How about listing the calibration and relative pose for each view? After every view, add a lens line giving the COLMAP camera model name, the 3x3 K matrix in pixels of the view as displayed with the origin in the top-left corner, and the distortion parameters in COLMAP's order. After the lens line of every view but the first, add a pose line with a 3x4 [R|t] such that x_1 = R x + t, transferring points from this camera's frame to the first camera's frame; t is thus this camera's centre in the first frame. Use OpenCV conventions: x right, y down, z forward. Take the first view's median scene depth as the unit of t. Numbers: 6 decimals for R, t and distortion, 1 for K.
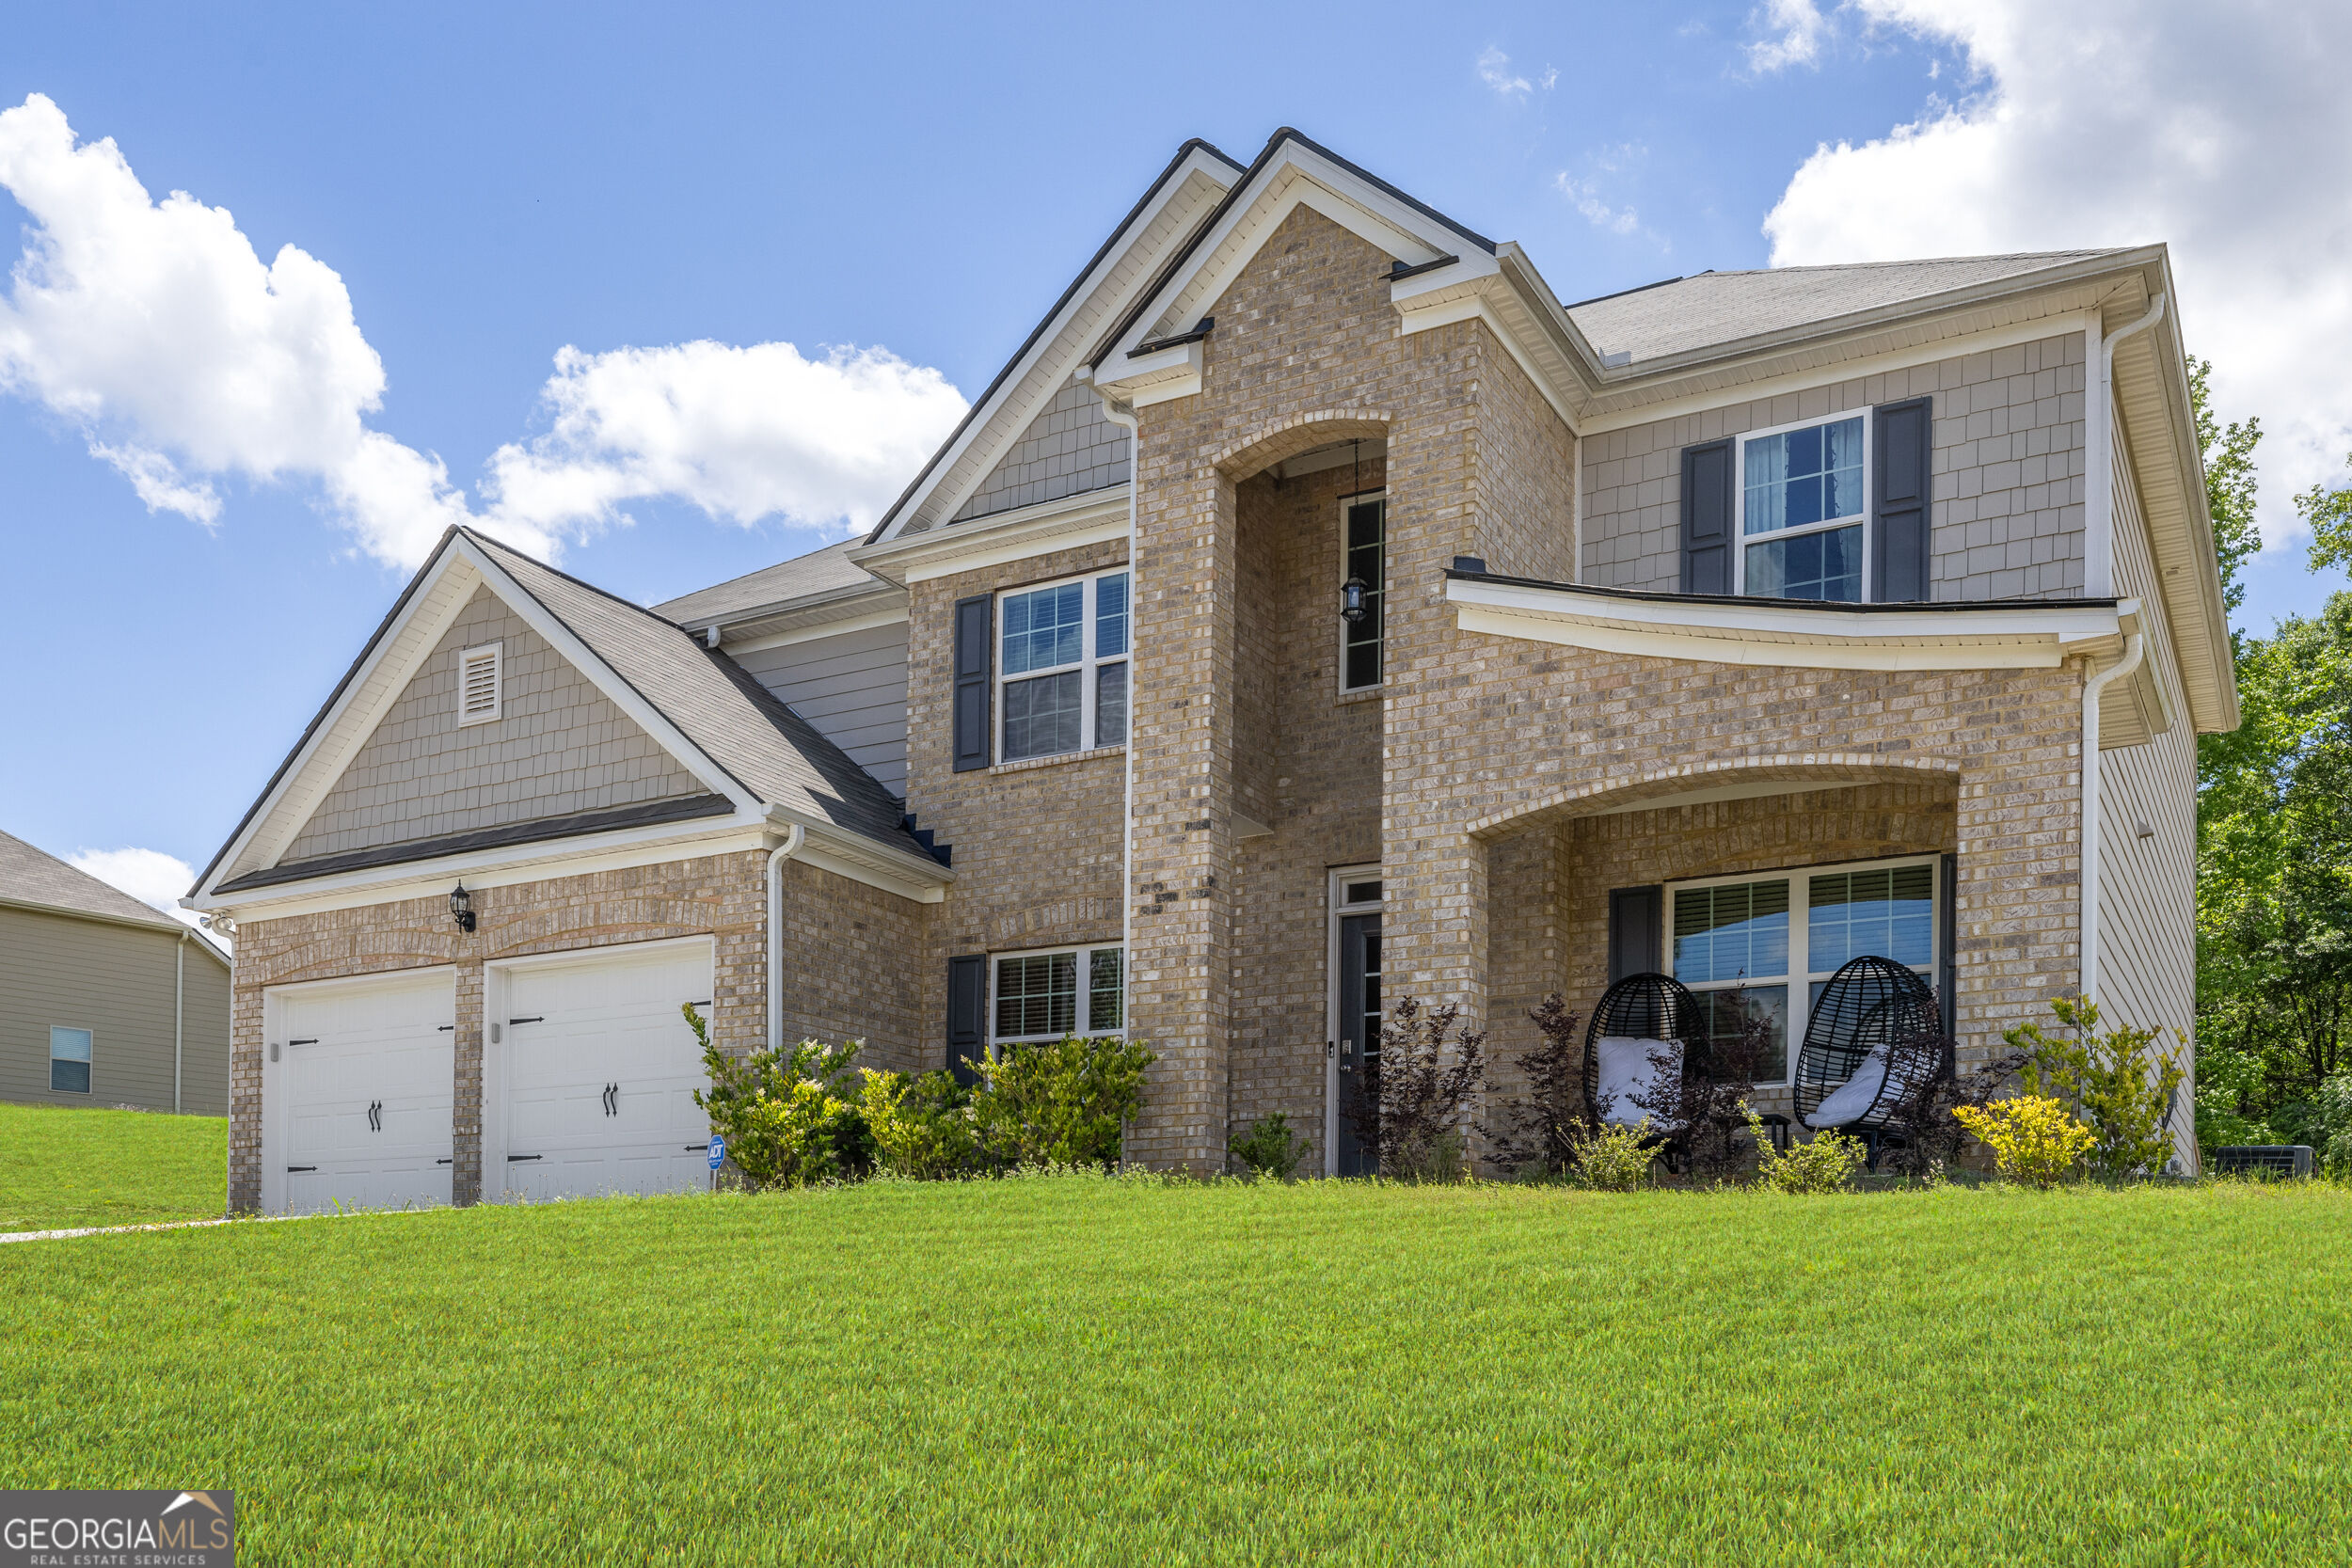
lens RADIAL K [[2028.1, 0, 1176.1], [0, 2028.1, 810.2], [0, 0, 1]] dist [-0.001523, -0.009880]
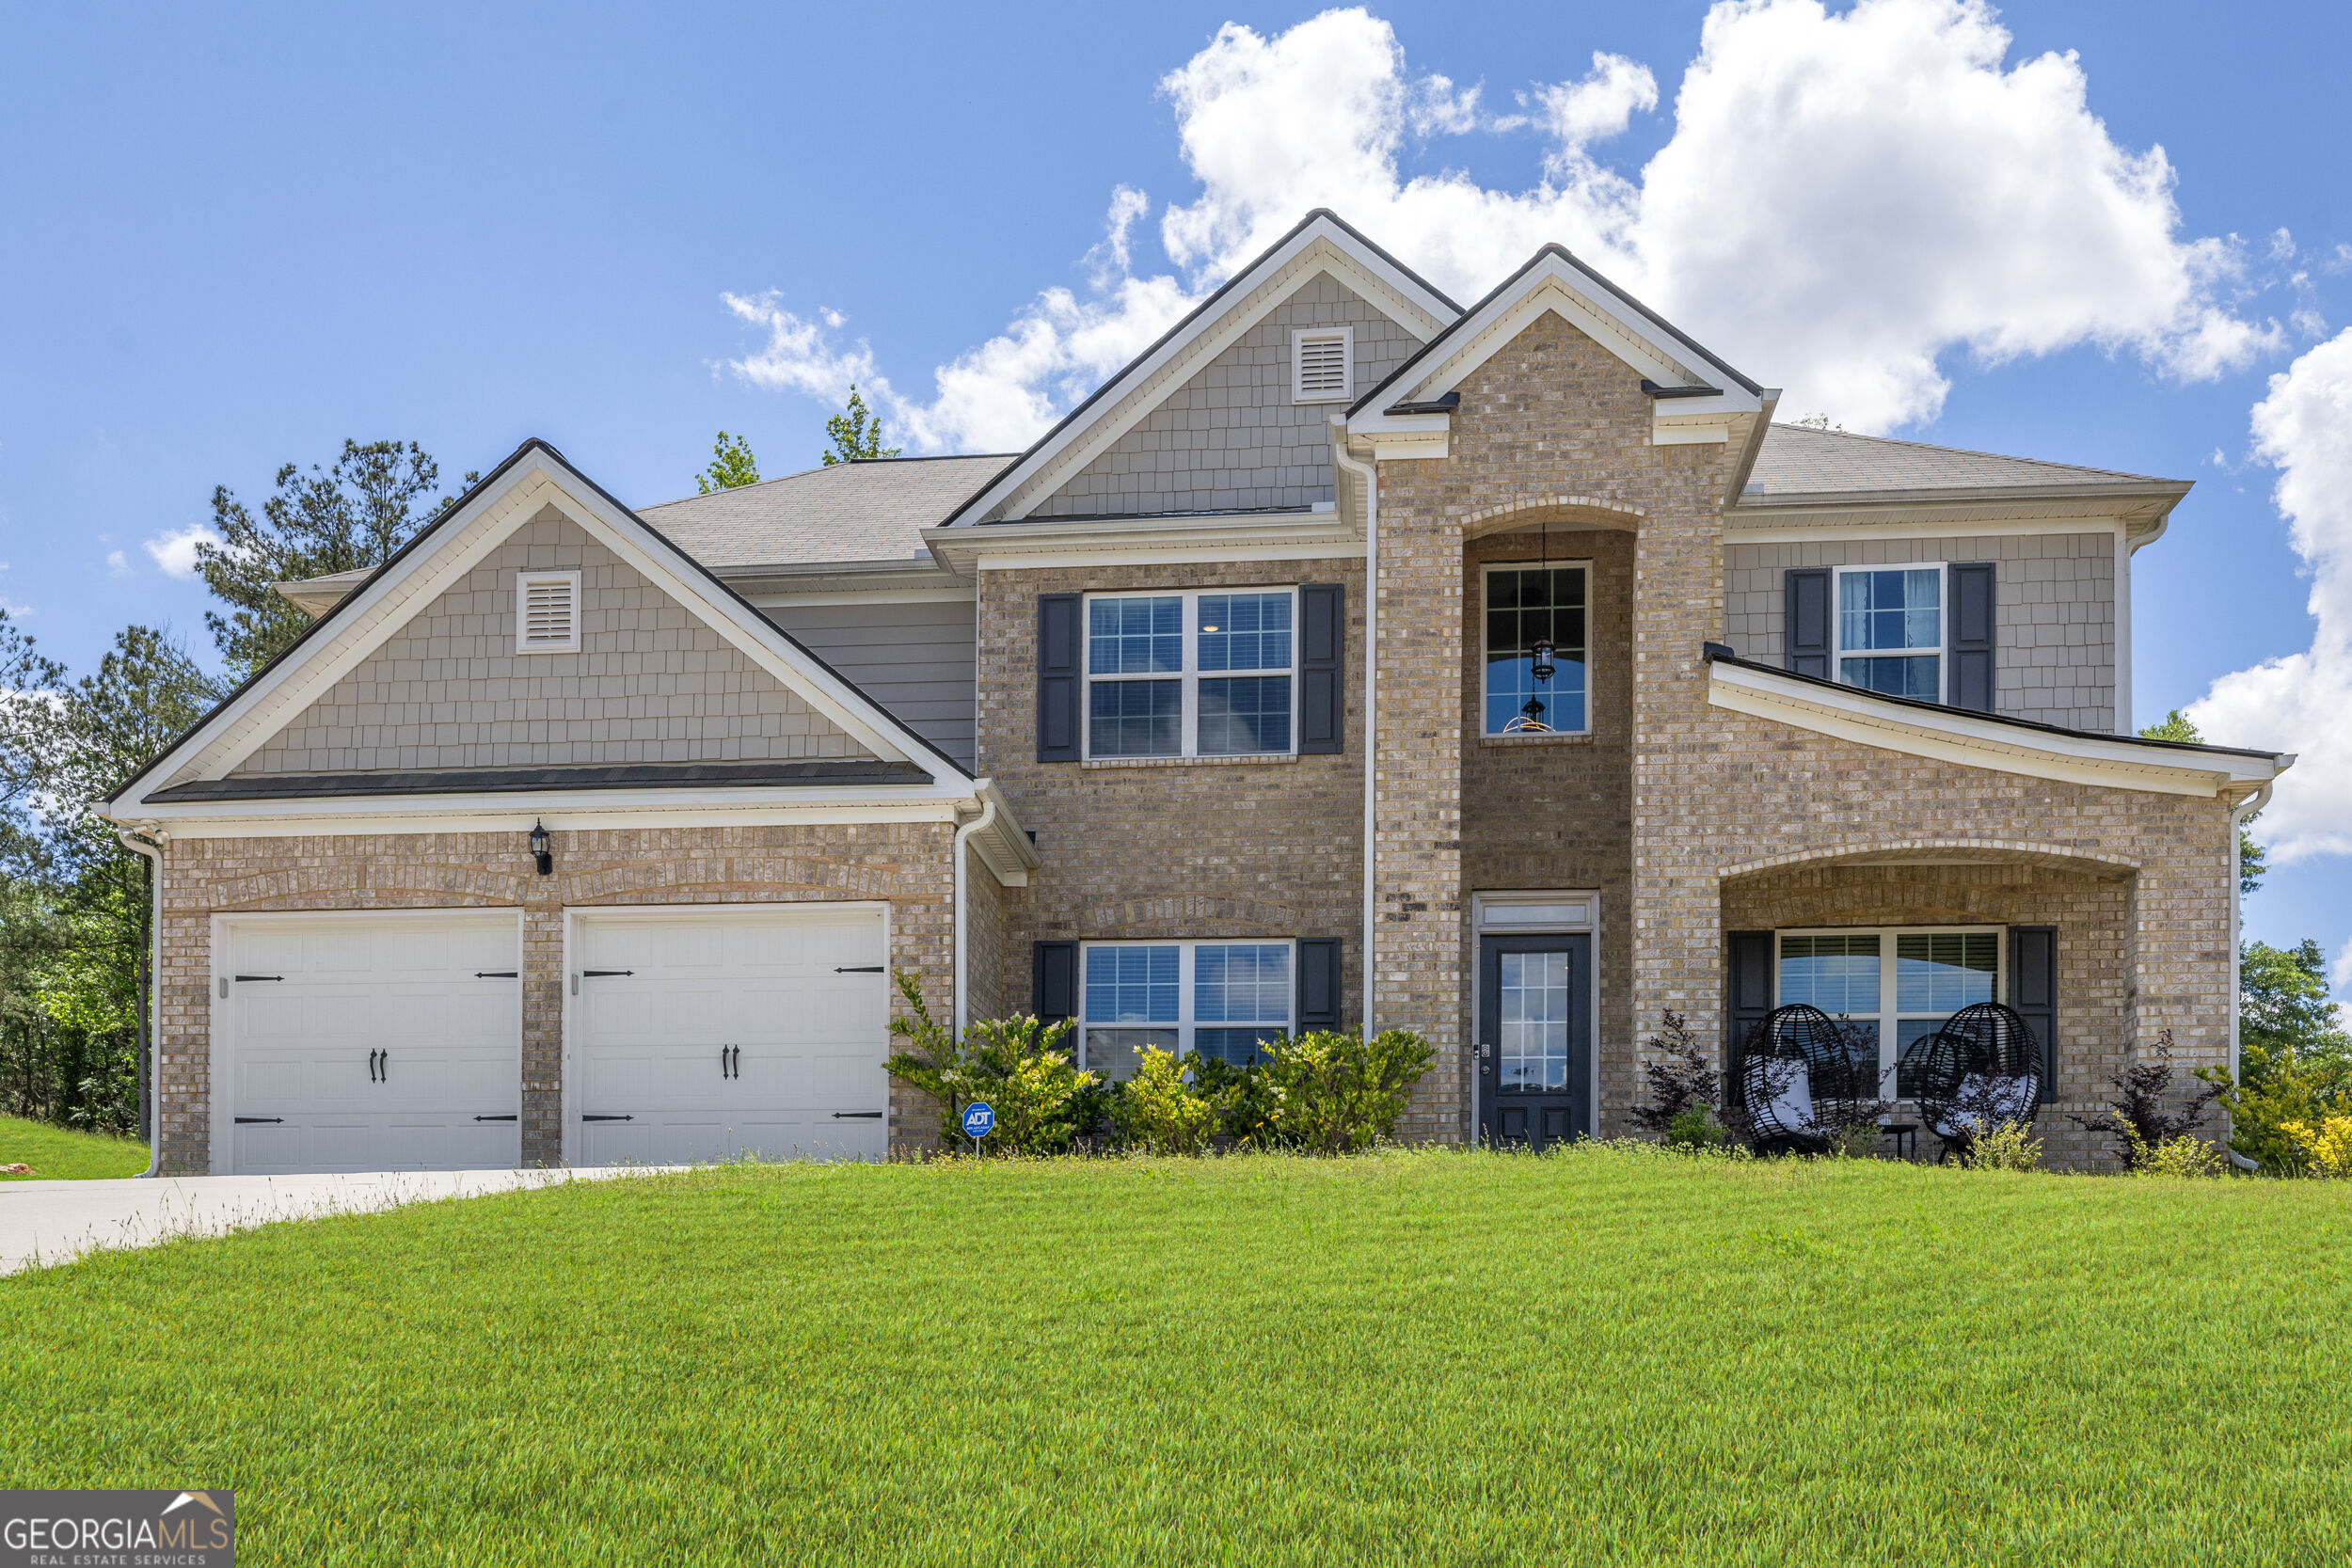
lens RADIAL K [[2062.8, 0, 1176.0], [0, 2062.8, 784.0], [0, 0, 1]] dist [-0.004109, 0.010116]
pose [[0.916752, 0.105651, 0.385231, -0.565765], [-0.099399, 0.994390, -0.036171, 0.029752], [-0.386892, -0.005132, 0.922111, 0.009959]]
